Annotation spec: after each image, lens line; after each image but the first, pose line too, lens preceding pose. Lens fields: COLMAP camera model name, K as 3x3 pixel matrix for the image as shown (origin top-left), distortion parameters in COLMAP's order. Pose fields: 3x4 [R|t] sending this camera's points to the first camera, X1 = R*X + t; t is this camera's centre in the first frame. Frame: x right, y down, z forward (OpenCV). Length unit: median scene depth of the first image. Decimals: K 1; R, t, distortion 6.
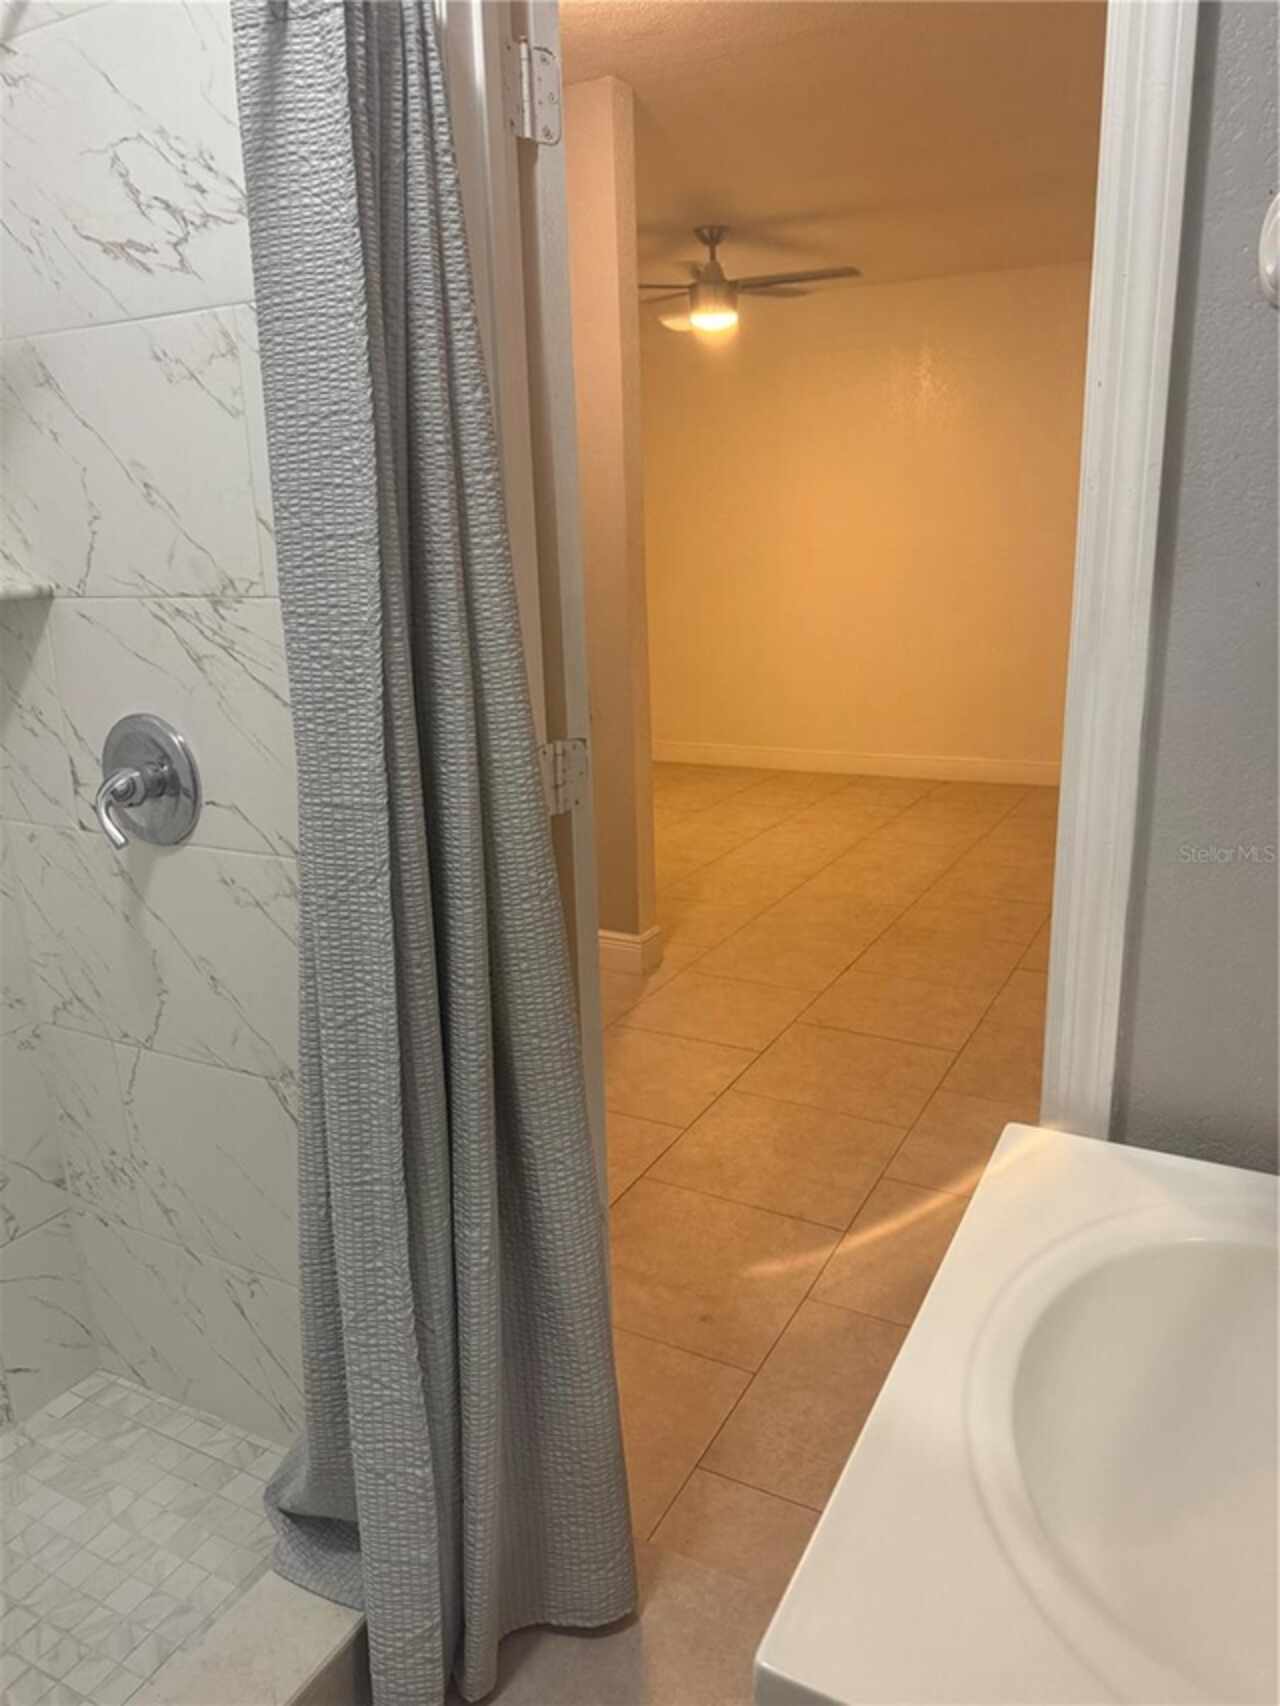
lens RADIAL K [[1199.5, 0, 640.0], [0, 1199.5, 853.0], [0, 0, 1]] dist [0.112829, -0.199931]
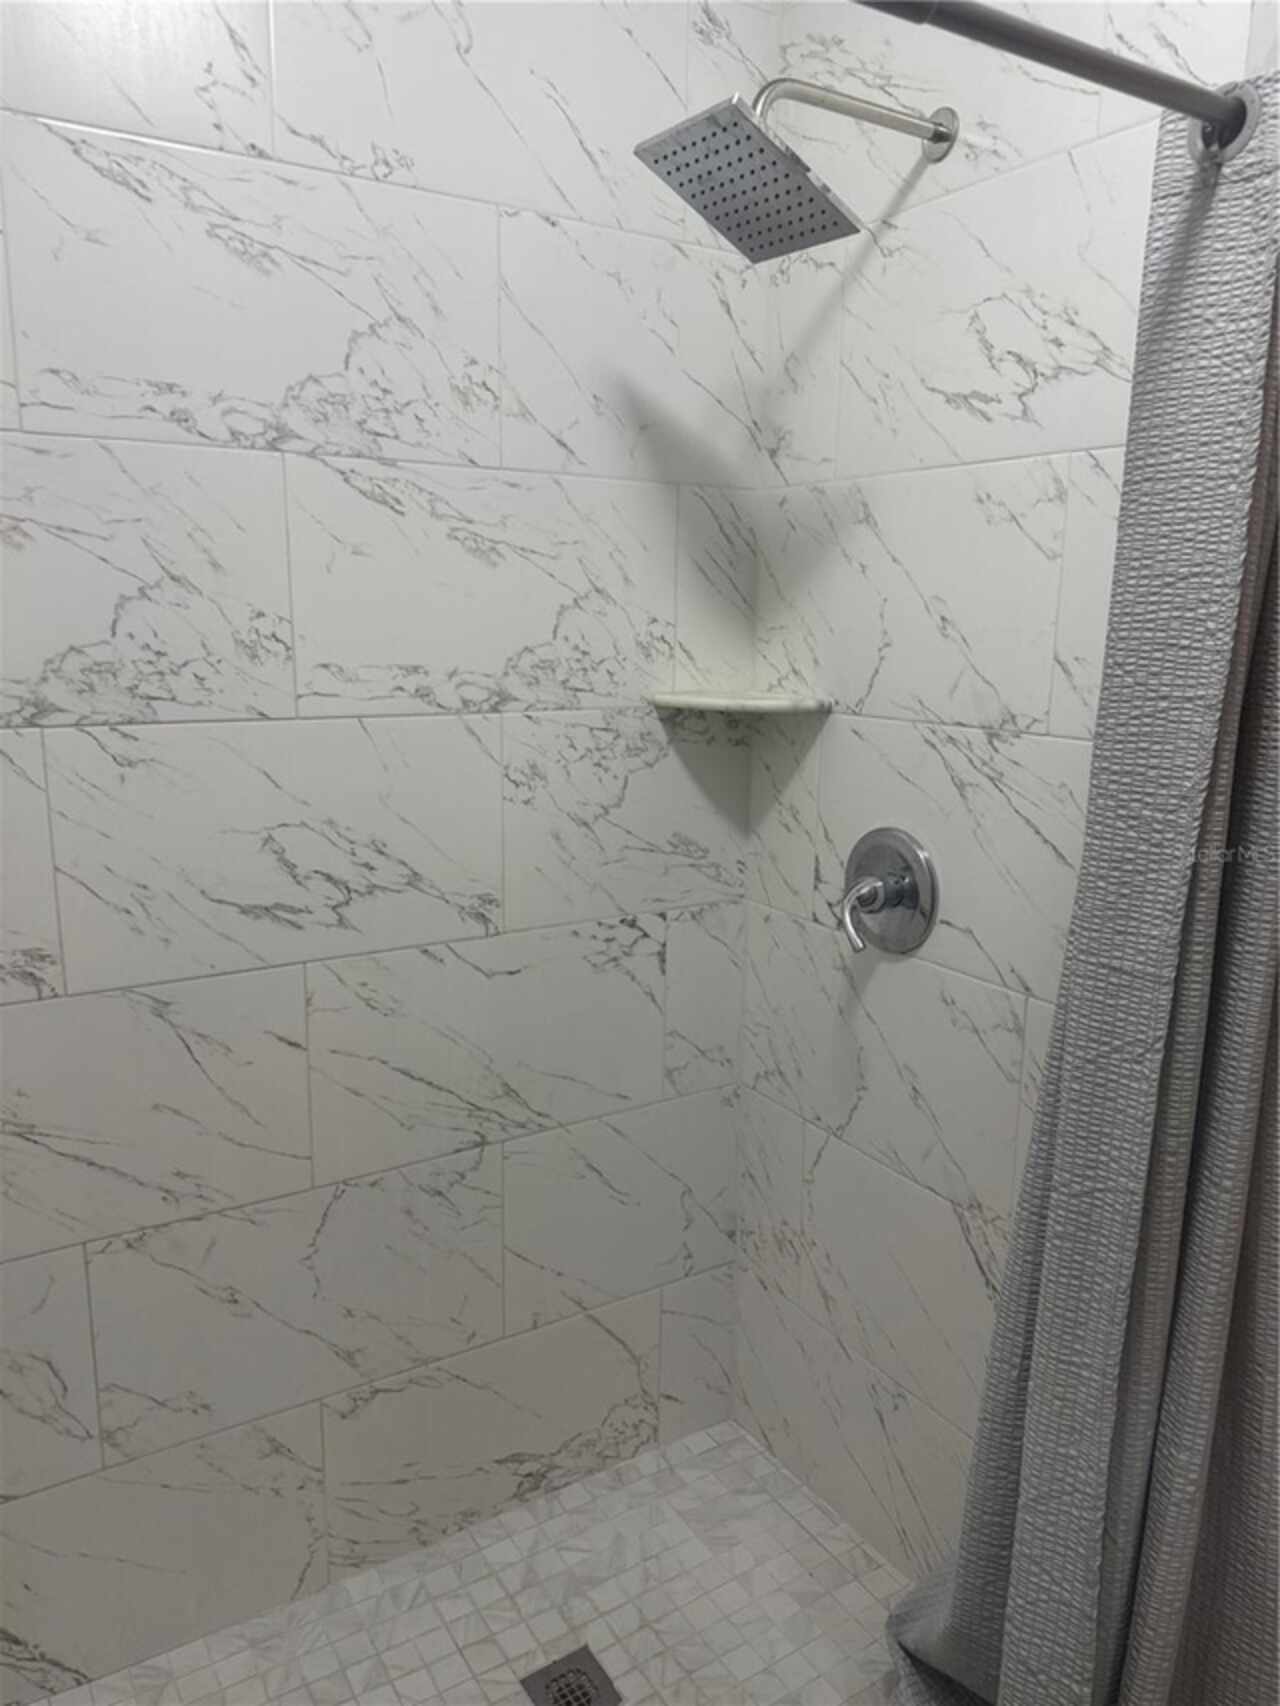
lens RADIAL K [[1199.5, 0, 640.0], [0, 1199.5, 853.0], [0, 0, 1]] dist [0.112829, -0.199931]
pose [[0.866646, 0.140623, -0.478696, -0.127418], [-0.170713, 0.985124, -0.019671, -0.045978], [0.468809, 0.098767, 0.877760, -0.028746]]
